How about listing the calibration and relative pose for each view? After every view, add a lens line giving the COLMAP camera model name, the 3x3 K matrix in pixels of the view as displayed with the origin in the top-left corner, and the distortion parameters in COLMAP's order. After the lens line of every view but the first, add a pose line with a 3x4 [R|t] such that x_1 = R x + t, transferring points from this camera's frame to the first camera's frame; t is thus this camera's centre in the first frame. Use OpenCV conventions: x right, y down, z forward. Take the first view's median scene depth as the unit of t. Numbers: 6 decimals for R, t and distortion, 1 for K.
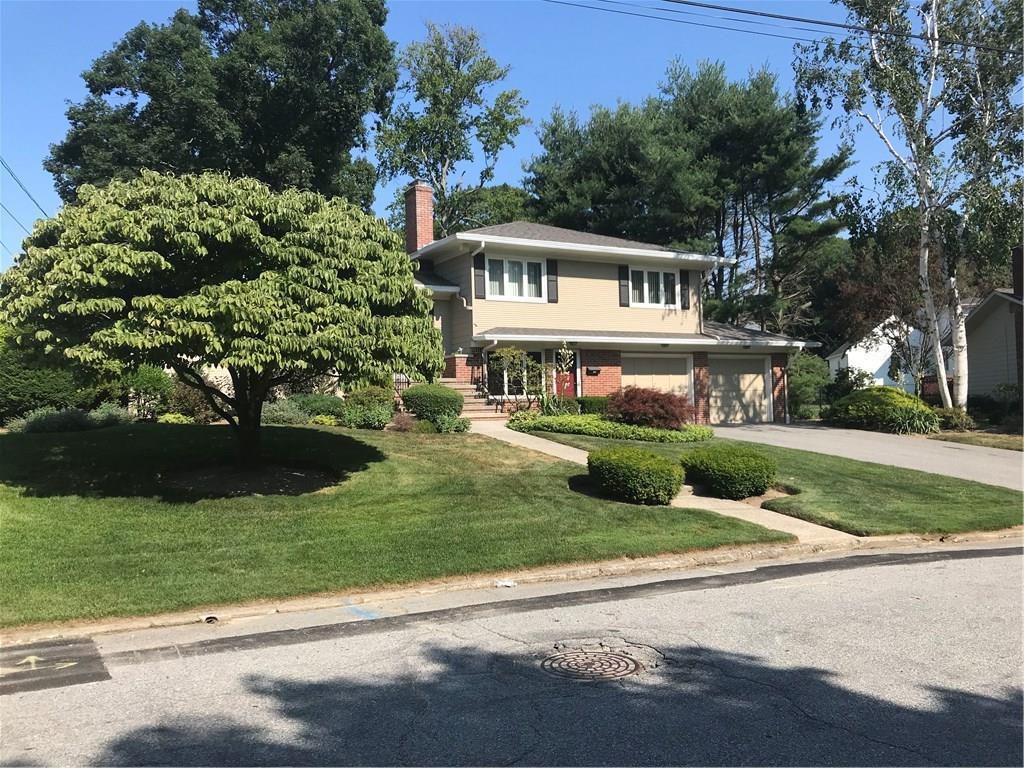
lens RADIAL K [[851.5, 0, 512.1], [0, 851.5, 375.9], [0, 0, 1]] dist [0.044989, -0.050763]
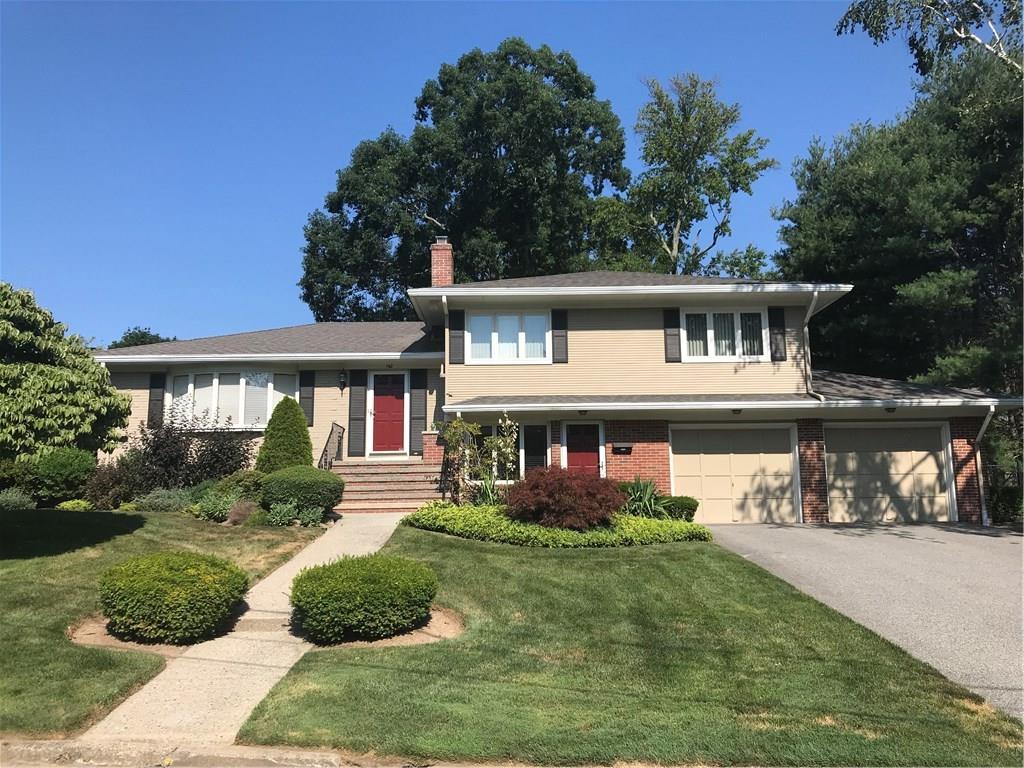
lens RADIAL K [[851.5, 0, 512.4], [0, 851.5, 381.2], [0, 0, 1]] dist [0.044989, -0.050763]
pose [[0.870717, -0.061757, -0.487892, 0.367556], [0.012824, 0.994598, -0.103010, 0.011042], [0.491617, 0.083435, 0.866805, 0.269697]]
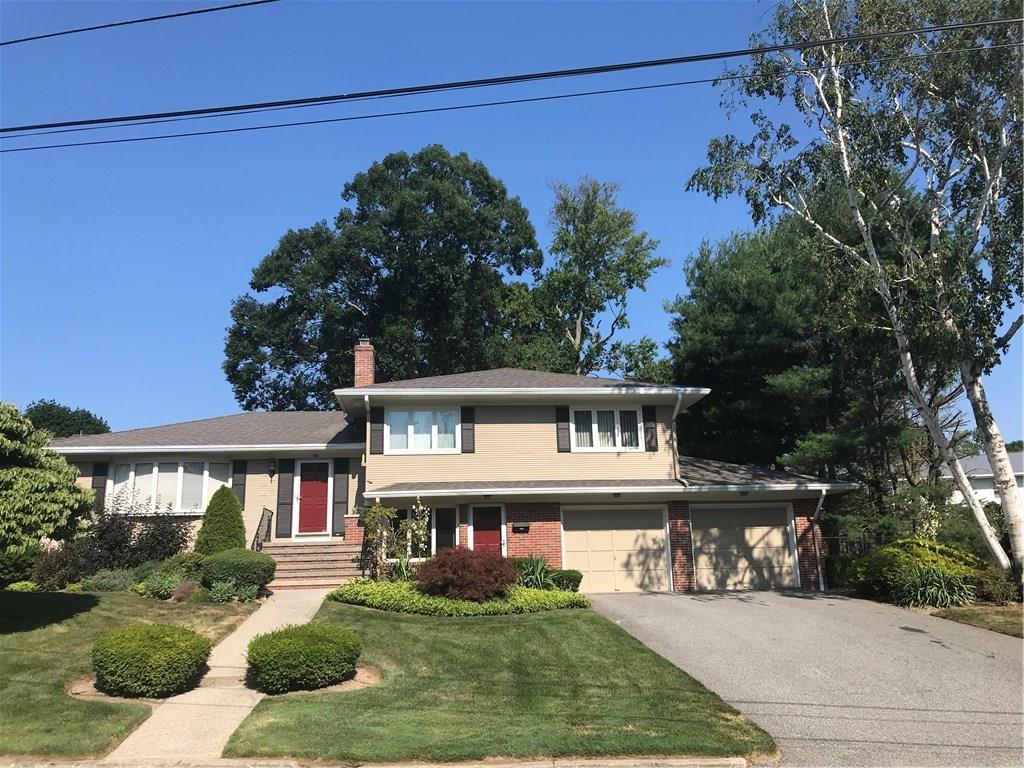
lens RADIAL K [[851.5, 0, 528.6], [0, 851.5, 372.9], [0, 0, 1]] dist [0.044989, -0.050763]
pose [[0.921419, -0.093136, -0.377244, 0.428600], [0.022214, 0.981888, -0.188157, 0.003065], [0.387936, 0.164991, 0.906799, 0.167712]]
